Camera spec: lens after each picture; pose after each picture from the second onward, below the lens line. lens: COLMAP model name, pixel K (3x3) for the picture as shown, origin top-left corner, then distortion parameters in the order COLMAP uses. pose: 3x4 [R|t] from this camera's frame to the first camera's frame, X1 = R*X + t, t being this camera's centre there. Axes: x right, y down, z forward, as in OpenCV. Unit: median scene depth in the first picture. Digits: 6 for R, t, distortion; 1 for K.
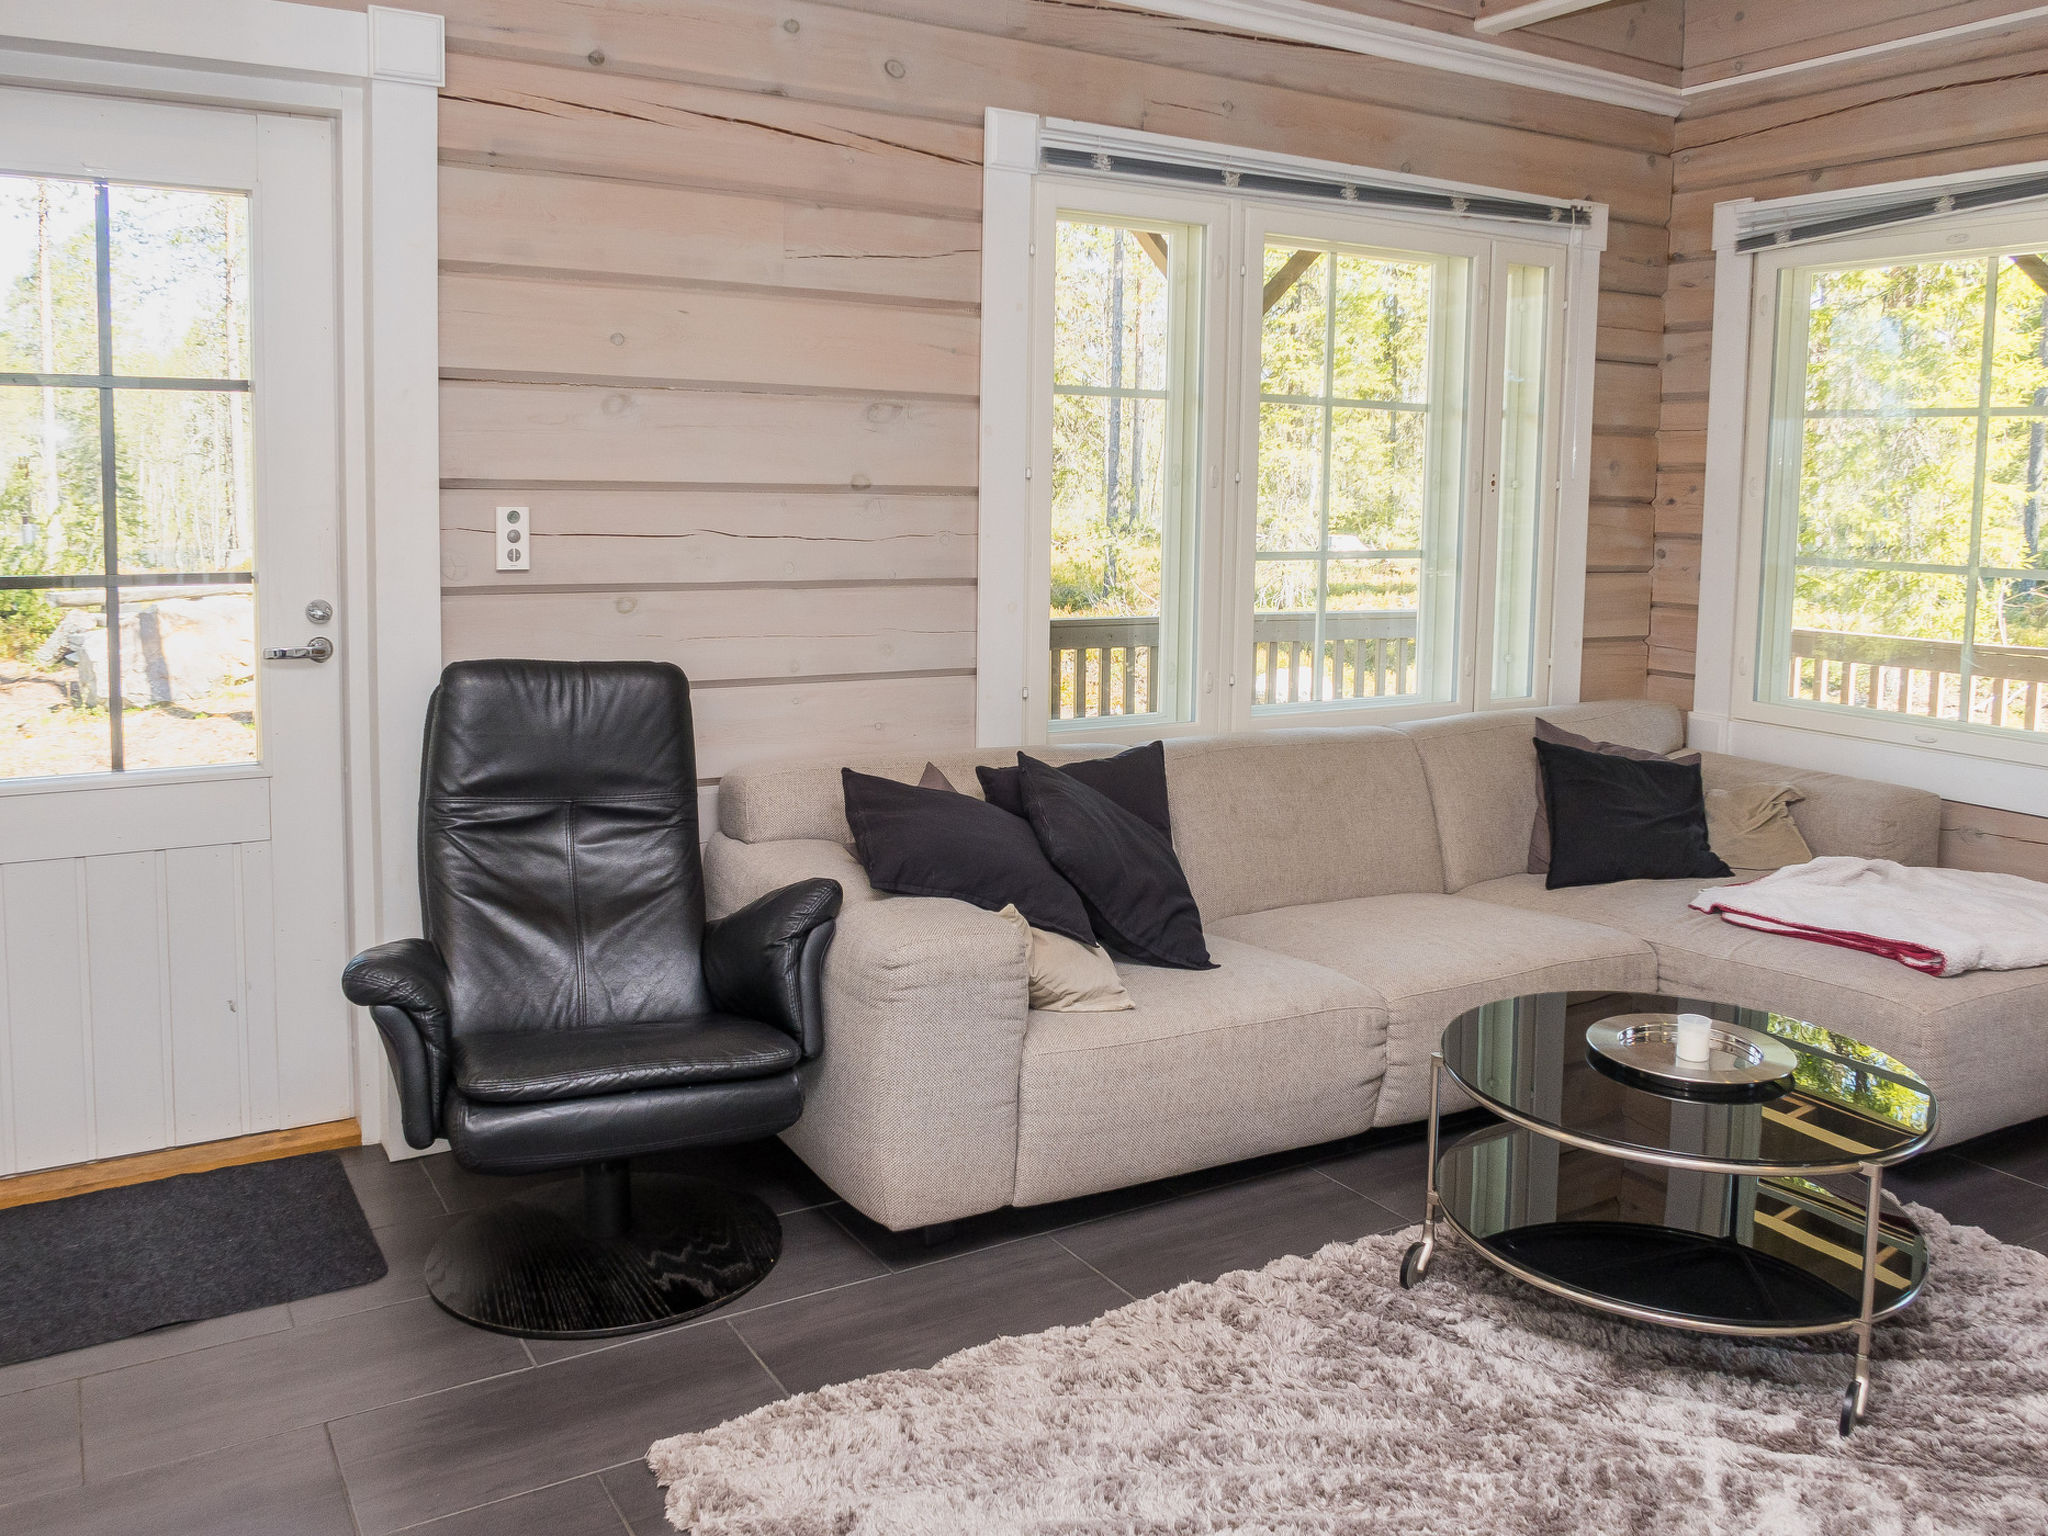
lens RADIAL K [[1623.6, 0, 1024.0], [0, 1623.6, 768.0], [0, 0, 1]] dist [-0.002565, 0.000406]
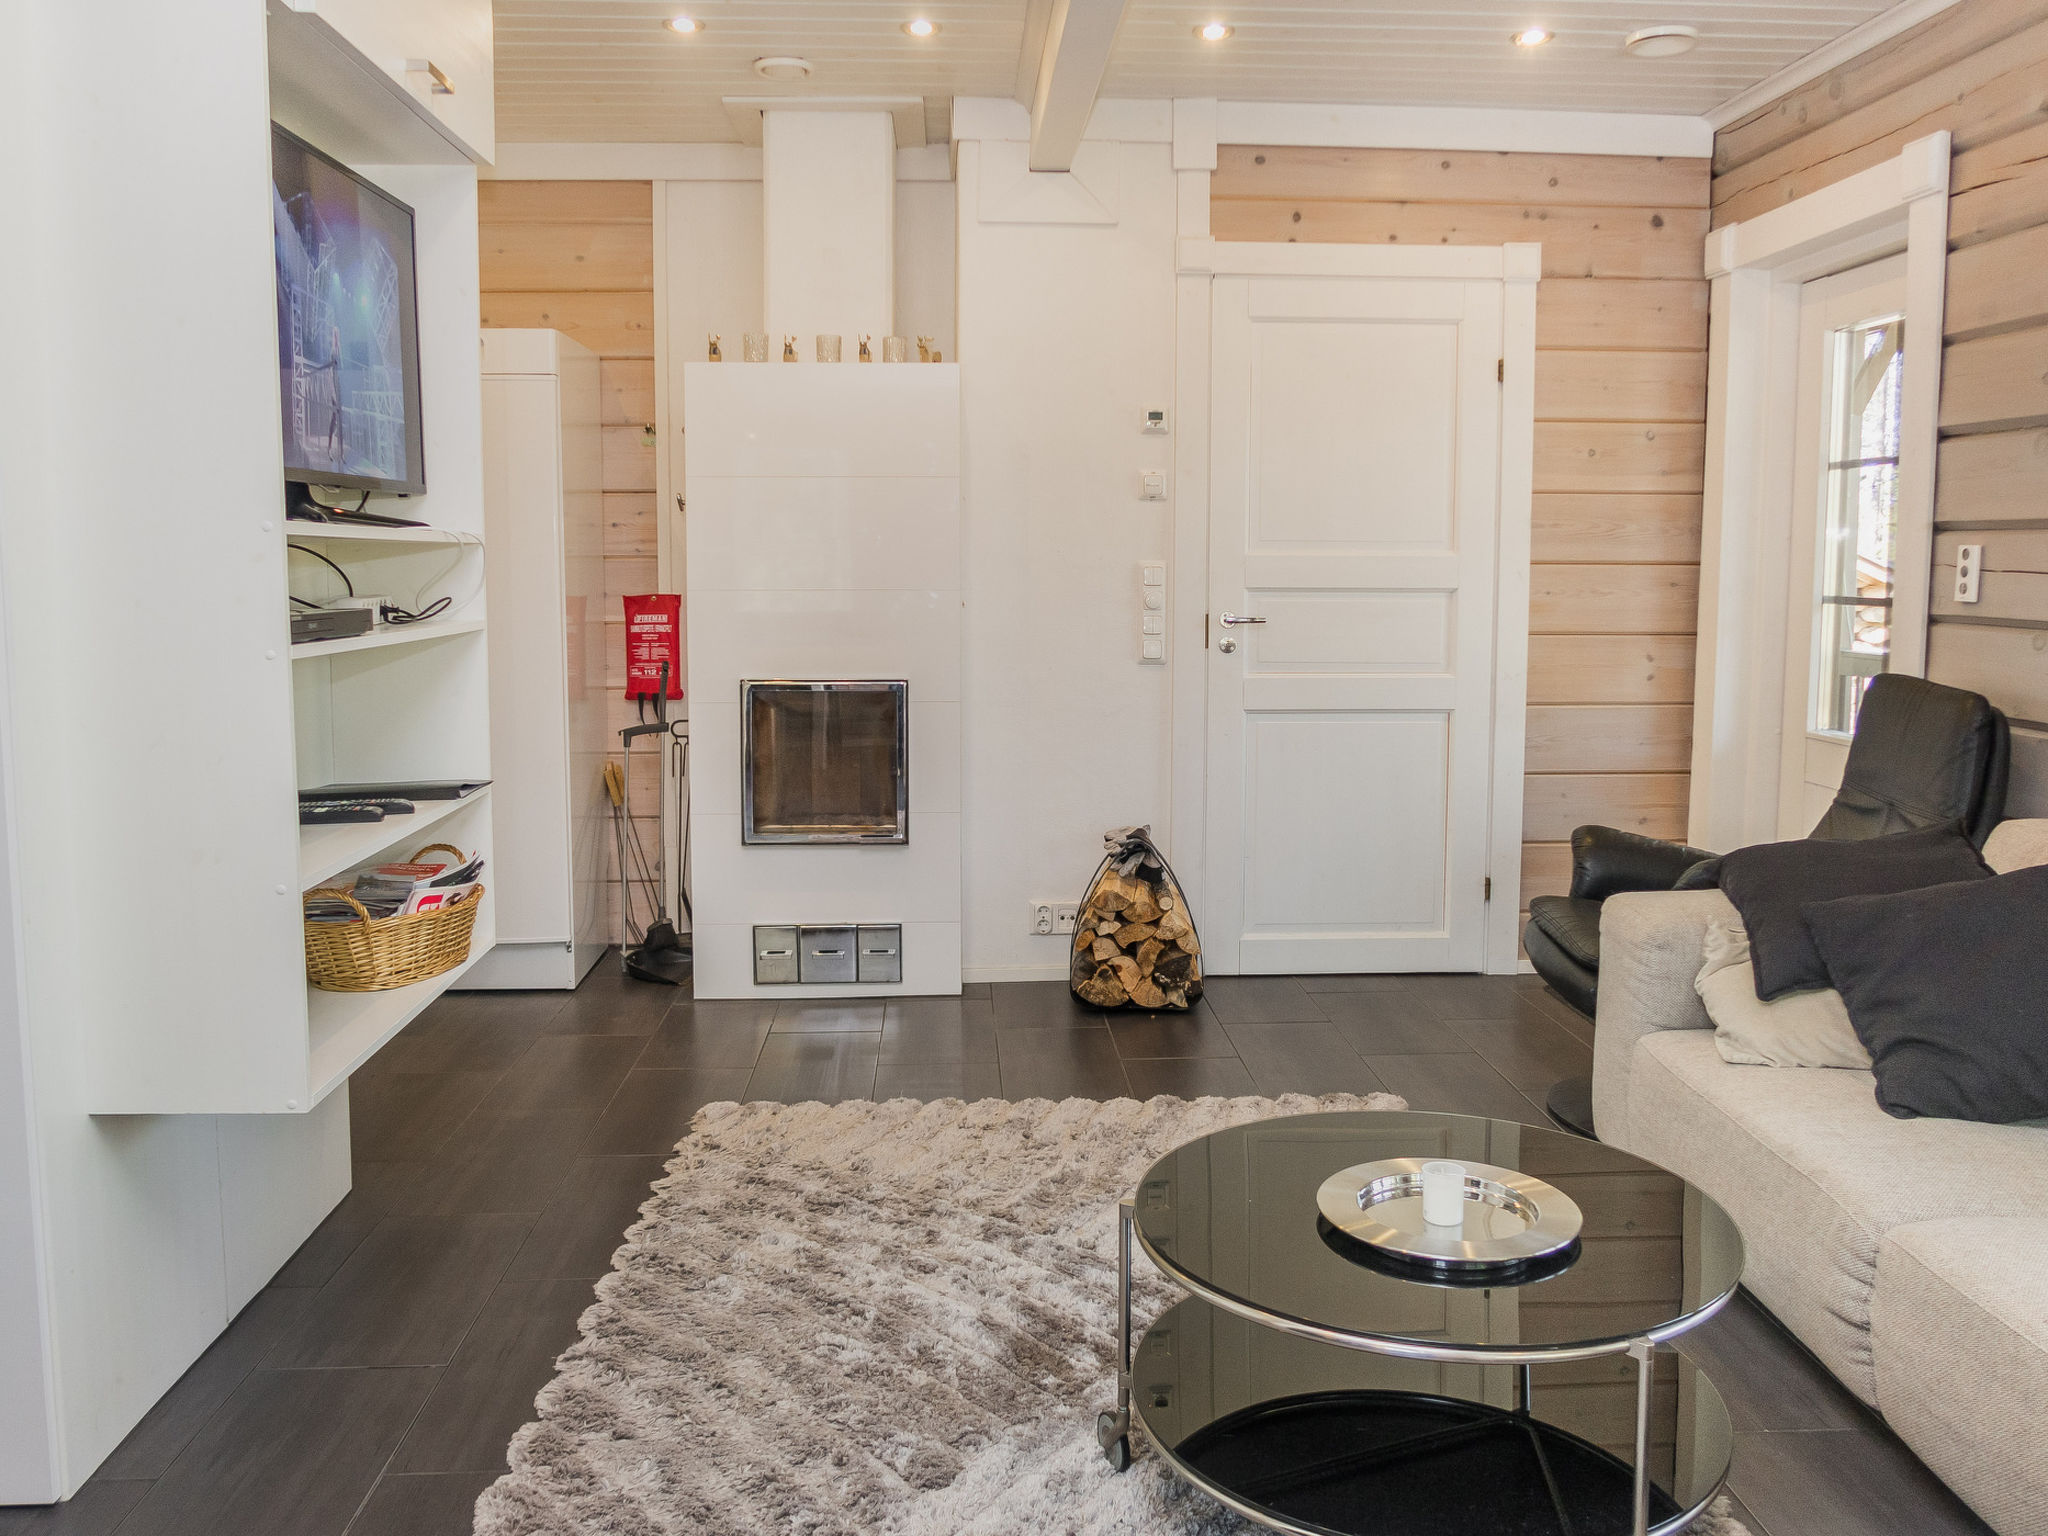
lens RADIAL K [[1623.6, 0, 1024.0], [0, 1623.6, 768.0], [0, 0, 1]] dist [-0.002565, 0.000406]
pose [[-0.457857, 0.080504, -0.885373, 0.958729], [-0.161466, 0.971798, 0.171862, -0.100262], [0.874240, 0.221646, -0.431946, 0.952506]]
